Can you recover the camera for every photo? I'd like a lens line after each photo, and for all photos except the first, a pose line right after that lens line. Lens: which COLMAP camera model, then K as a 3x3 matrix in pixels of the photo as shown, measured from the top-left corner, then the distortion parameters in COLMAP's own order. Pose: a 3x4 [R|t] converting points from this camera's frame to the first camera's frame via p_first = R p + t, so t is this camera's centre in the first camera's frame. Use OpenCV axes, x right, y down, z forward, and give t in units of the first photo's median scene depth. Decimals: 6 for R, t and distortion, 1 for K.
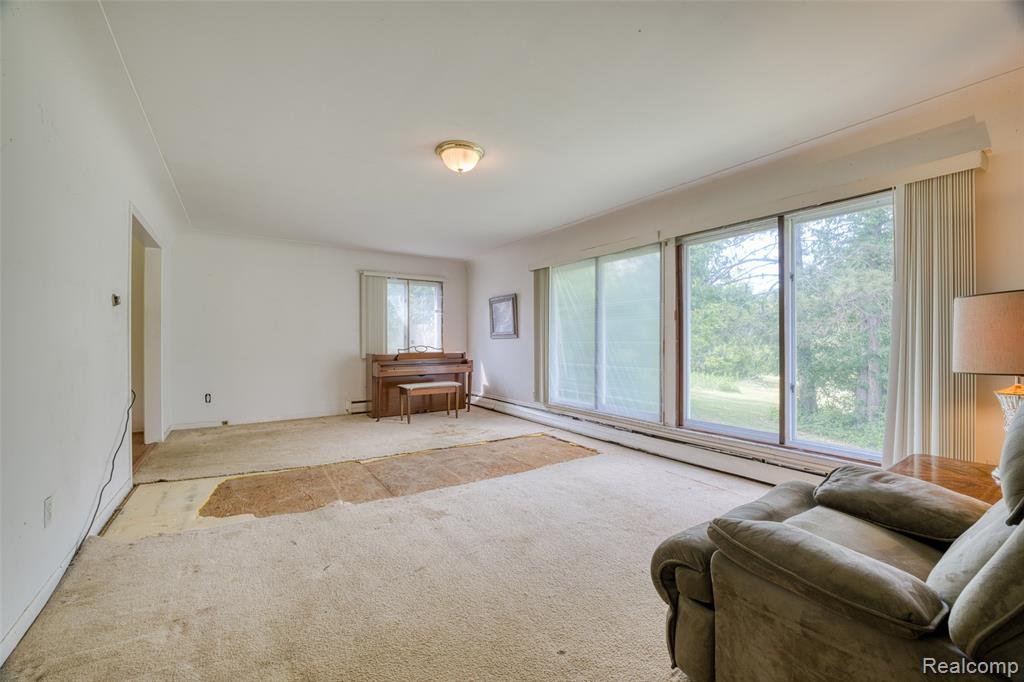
lens RADIAL K [[419.8, 0, 512.0], [0, 419.8, 341.0], [0, 0, 1]] dist [-0.022709, -0.000039]
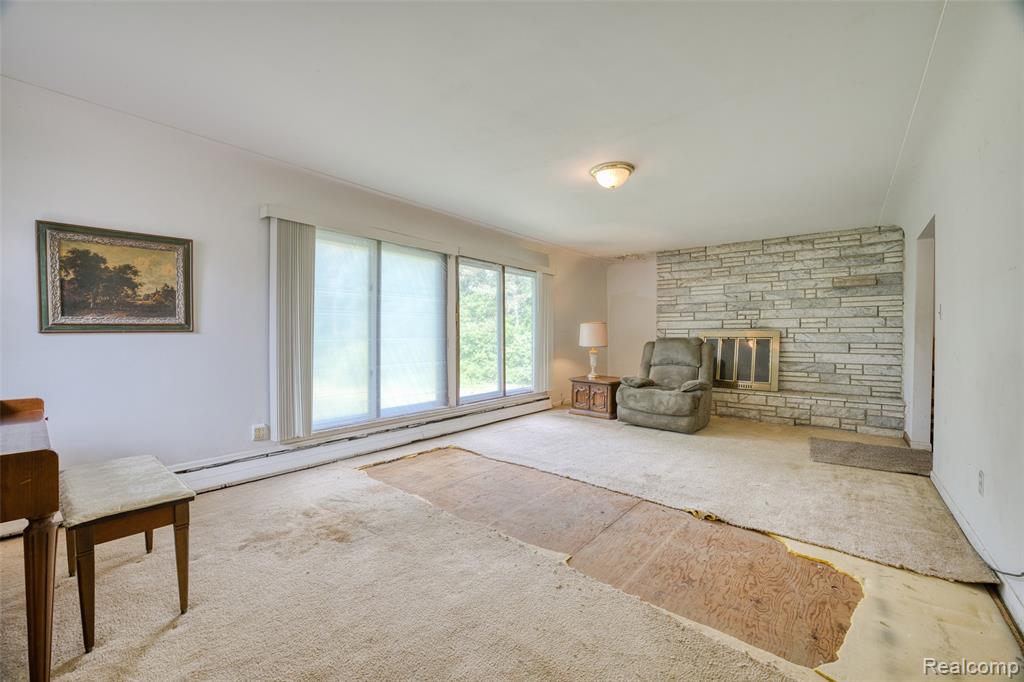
lens RADIAL K [[426.8, 0, 499.5], [0, 426.8, 338.8], [0, 0, 1]] dist [-0.023888, 0.000254]
pose [[-0.296662, -0.003447, 0.954976, -0.875739], [0.002688, 0.999987, 0.004444, -0.002234], [-0.954979, 0.003885, -0.296648, 1.258930]]
